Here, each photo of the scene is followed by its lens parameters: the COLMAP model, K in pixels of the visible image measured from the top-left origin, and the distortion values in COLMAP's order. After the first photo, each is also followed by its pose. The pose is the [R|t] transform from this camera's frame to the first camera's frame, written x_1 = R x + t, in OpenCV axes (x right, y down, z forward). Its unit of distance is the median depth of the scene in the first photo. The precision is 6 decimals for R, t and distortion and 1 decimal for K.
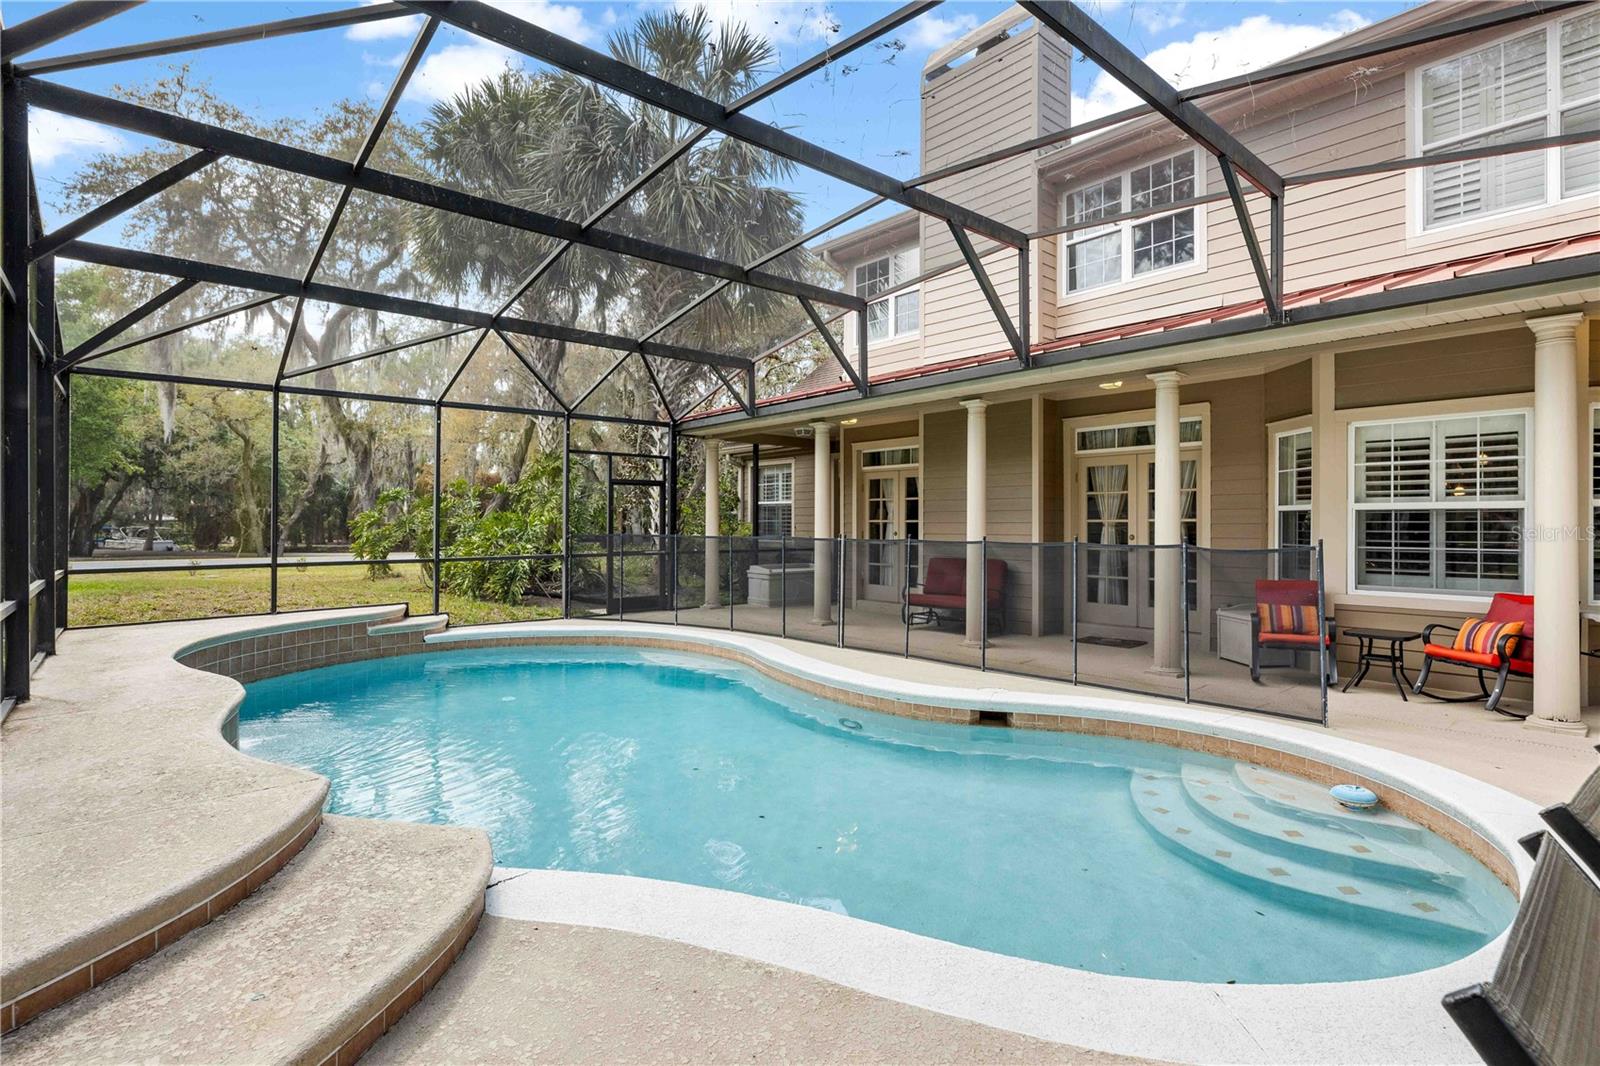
lens RADIAL K [[771.2, 0, 801.2], [0, 771.2, 512.7], [0, 0, 1]] dist [-0.000405, -0.000003]
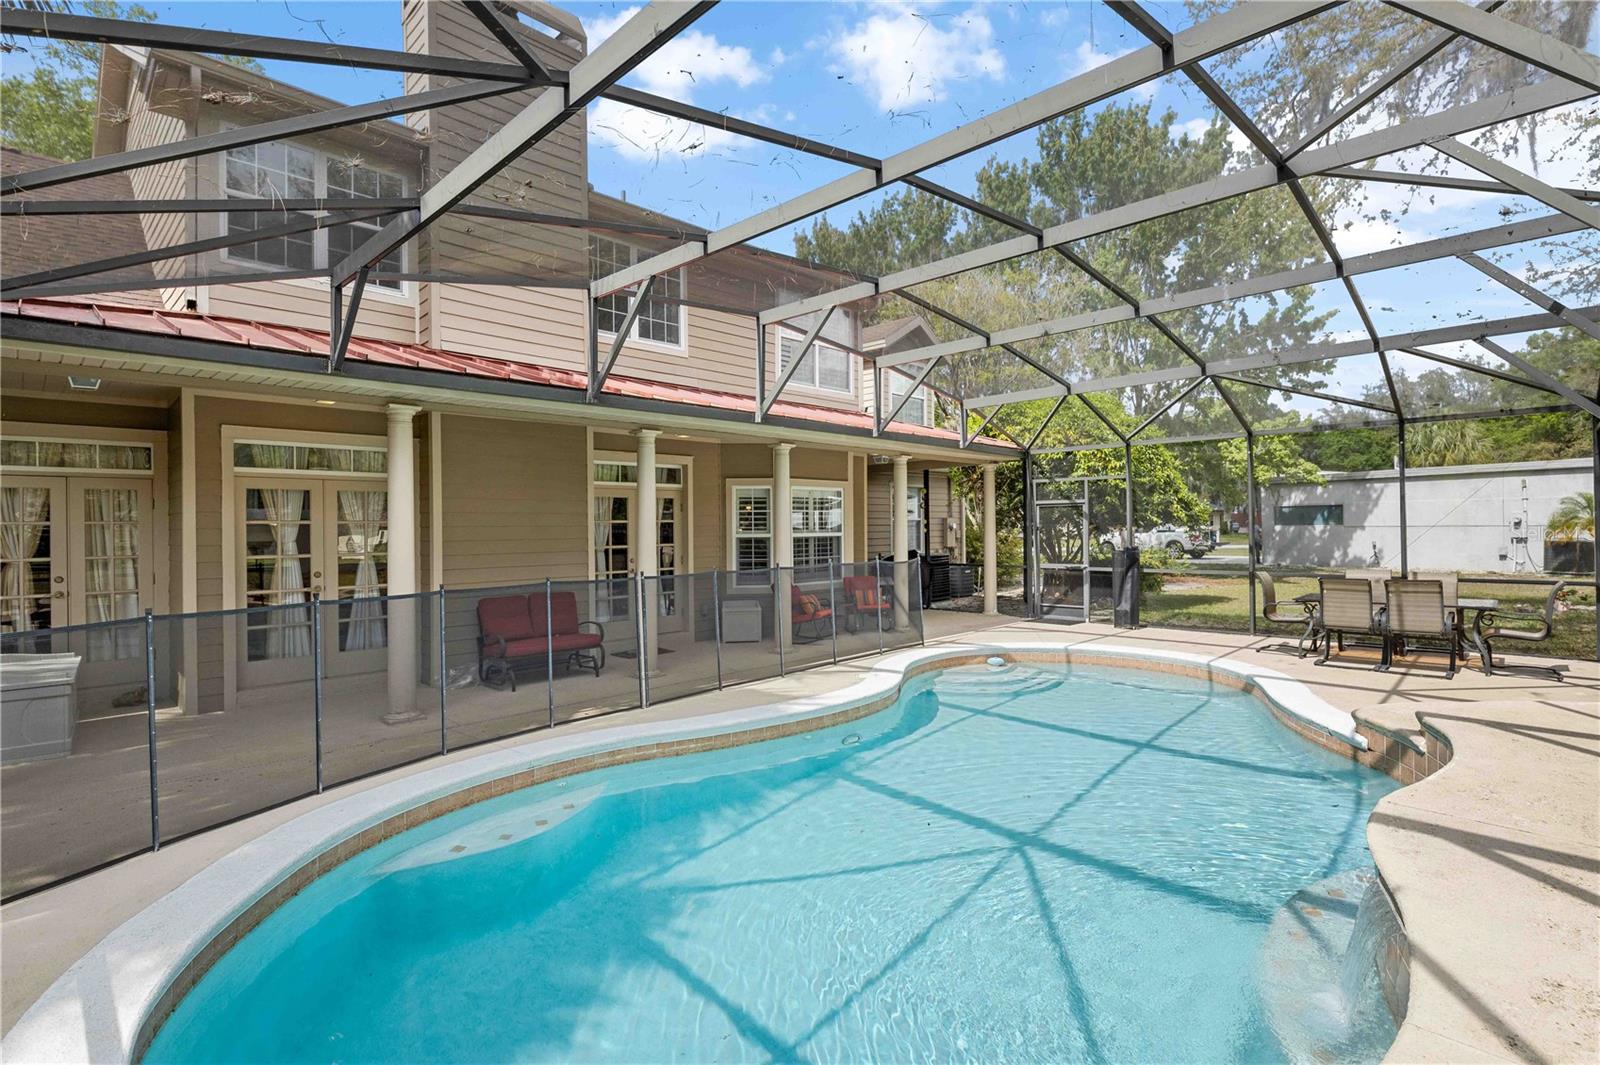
lens RADIAL K [[750.8, 0, 800.0], [0, 750.8, 532.5], [0, 0, 1]] dist [-0.000213, -0.000042]
pose [[-0.084577, 0.017466, 0.996264, -0.740983], [0.017363, 0.999720, -0.016053, 0.011571], [-0.996266, 0.015940, -0.084857, 0.874037]]
